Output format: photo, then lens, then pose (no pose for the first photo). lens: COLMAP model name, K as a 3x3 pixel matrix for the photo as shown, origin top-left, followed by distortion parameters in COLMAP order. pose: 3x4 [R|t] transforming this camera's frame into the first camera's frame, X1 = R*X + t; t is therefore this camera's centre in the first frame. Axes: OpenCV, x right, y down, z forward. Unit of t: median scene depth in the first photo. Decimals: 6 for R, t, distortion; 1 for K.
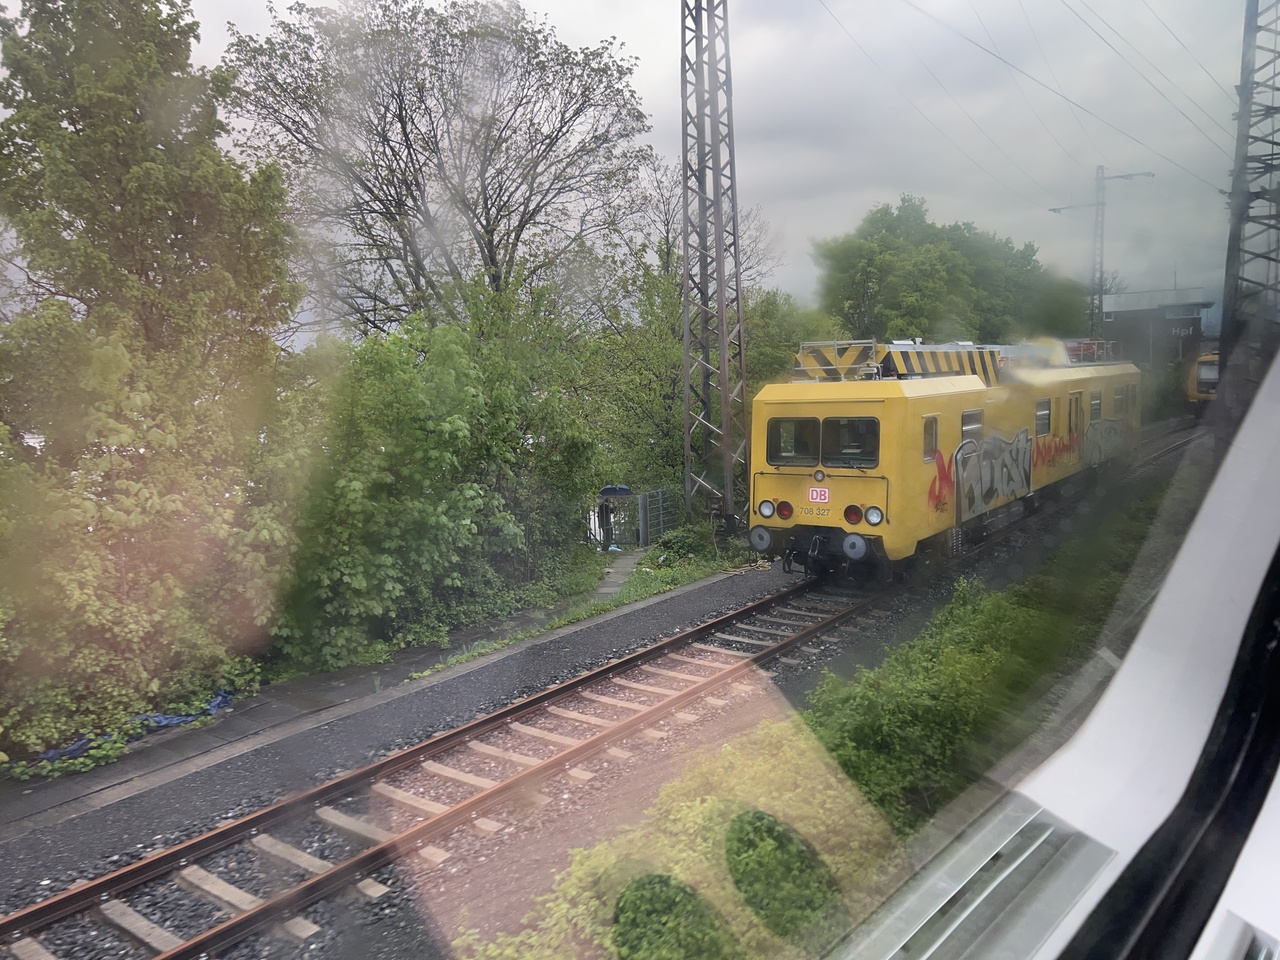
lens RADIAL K [[1078.6, 0, 619.3], [0, 1078.6, 470.5], [0, 0, 1]] dist [0.084619, -0.110994]
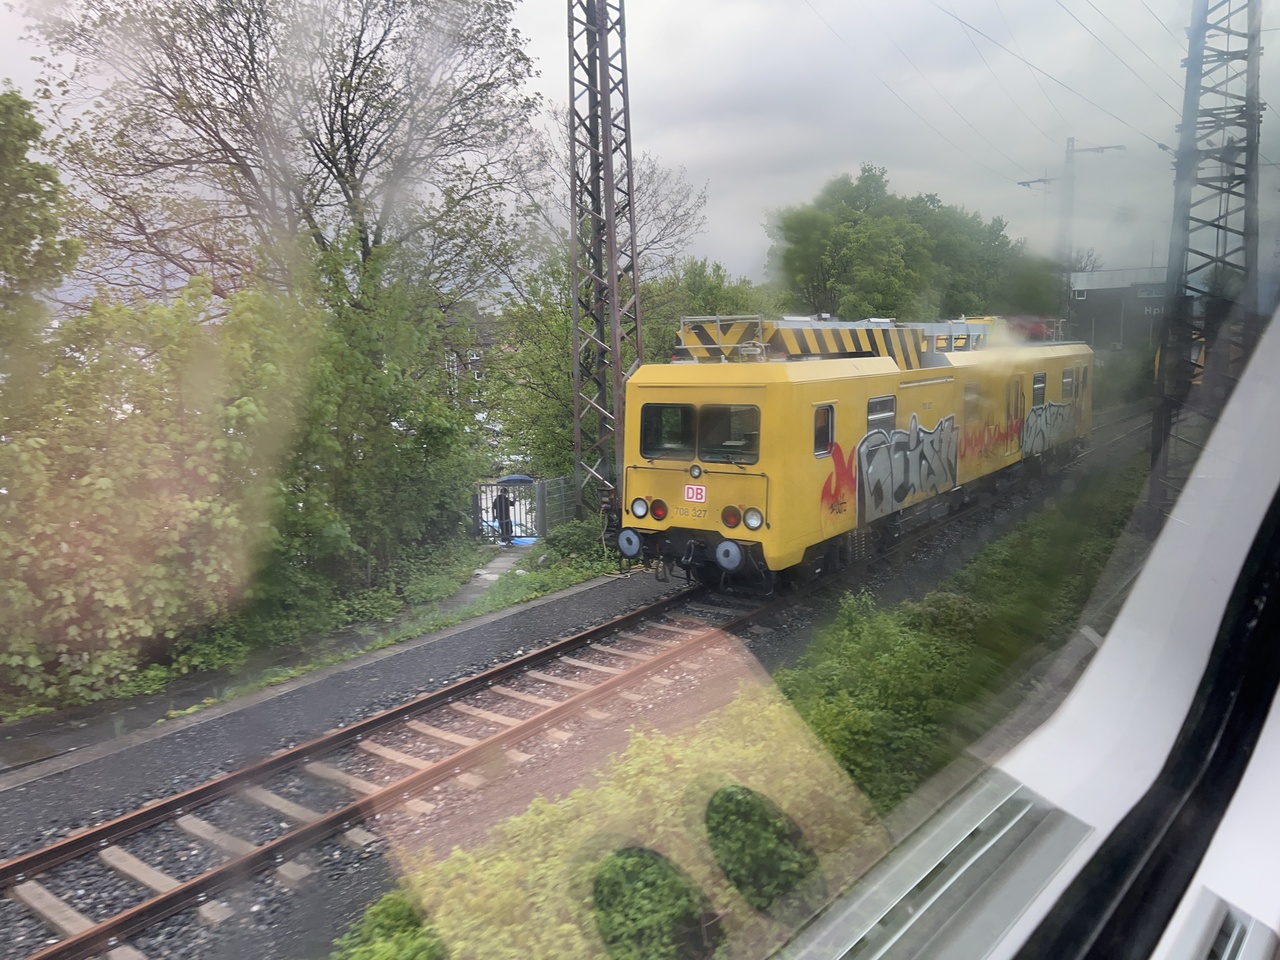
lens RADIAL K [[1078.6, 0, 616.8], [0, 1078.6, 456.8], [0, 0, 1]] dist [0.084619, -0.110994]
pose [[0.999900, 0.009607, 0.010363, 0.086973], [-0.009726, 0.999886, 0.011517, -0.012373], [-0.010251, -0.011616, 0.999880, 0.106045]]
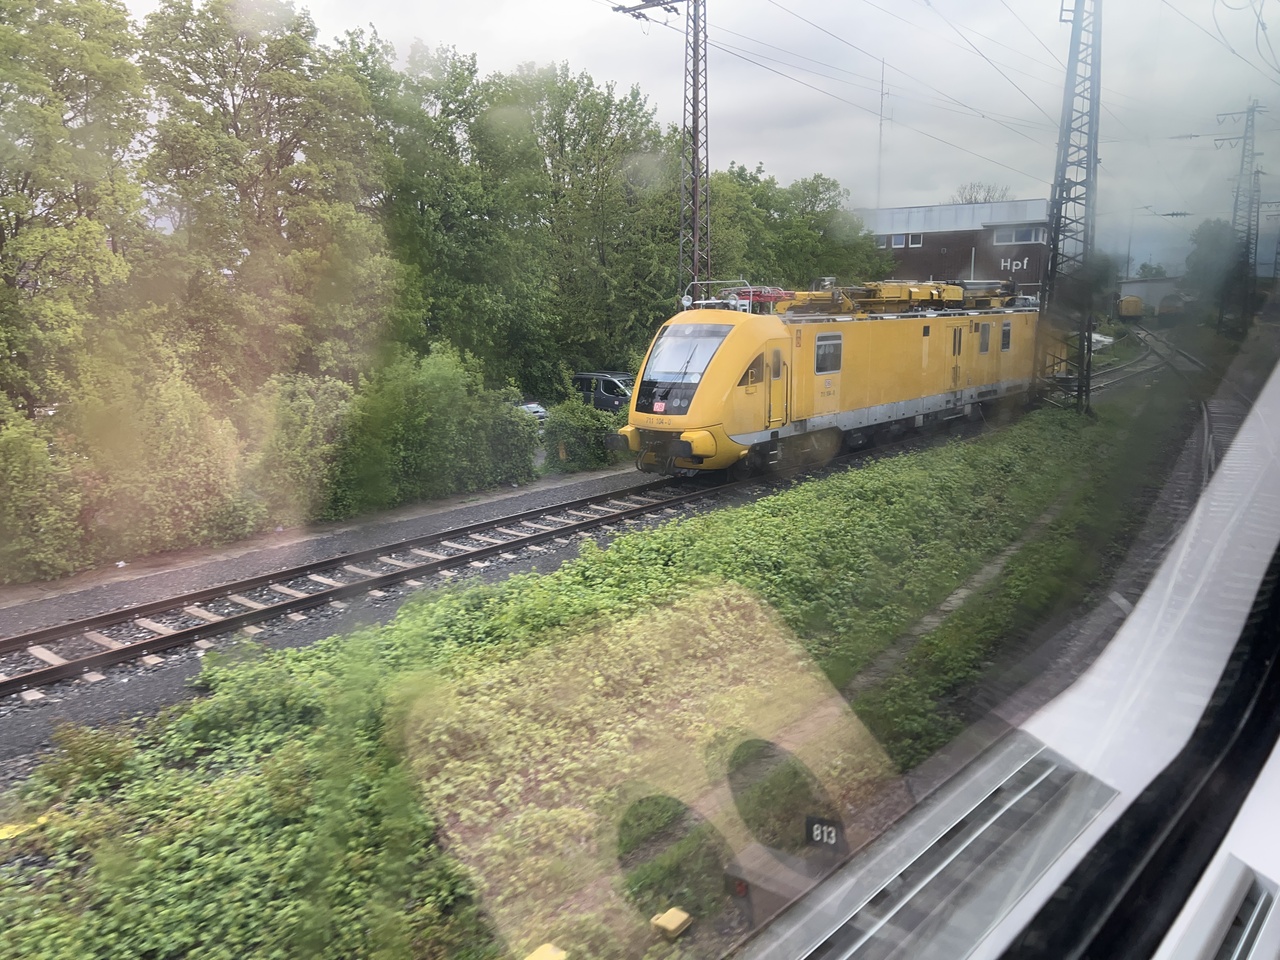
lens RADIAL K [[1078.6, 0, 640.4], [0, 1078.6, 456.3], [0, 0, 1]] dist [0.084619, -0.110994]
pose [[0.999473, 0.030703, -0.010515, 1.122643], [-0.029993, 0.997620, 0.062085, -0.180718], [0.012397, -0.061737, 0.998015, 1.326153]]
